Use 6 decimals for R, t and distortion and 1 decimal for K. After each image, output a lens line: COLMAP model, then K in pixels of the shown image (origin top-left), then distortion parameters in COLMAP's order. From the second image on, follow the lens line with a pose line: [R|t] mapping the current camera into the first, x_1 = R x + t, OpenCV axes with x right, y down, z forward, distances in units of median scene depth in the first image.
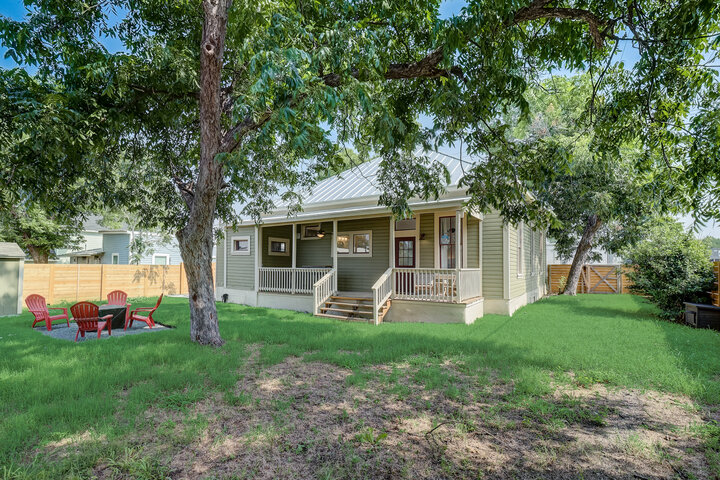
lens RADIAL K [[401.7, 0, 367.6], [0, 401.7, 252.2], [0, 0, 1]] dist [0.001002, -0.000298]
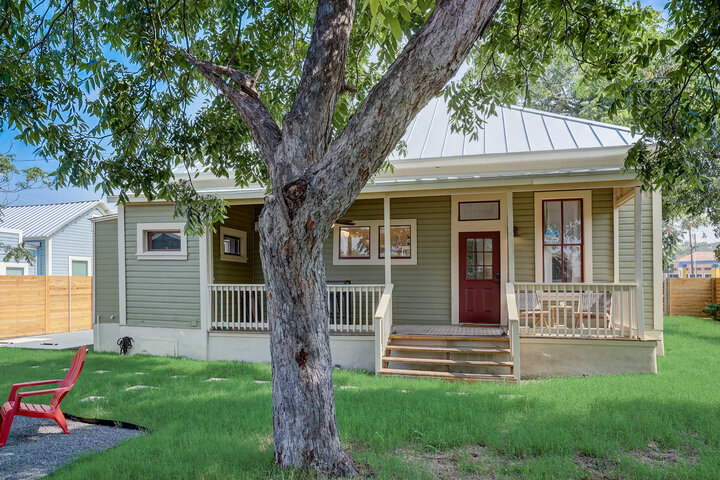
lens RADIAL K [[539.0, 0, 356.3], [0, 539.0, 279.8], [0, 0, 1]] dist [0.012899, -0.003735]
pose [[0.937735, -0.003465, 0.347334, -0.366038], [-0.006947, 0.999563, 0.028726, 0.012514], [-0.347281, -0.029351, 0.937302, 0.311200]]
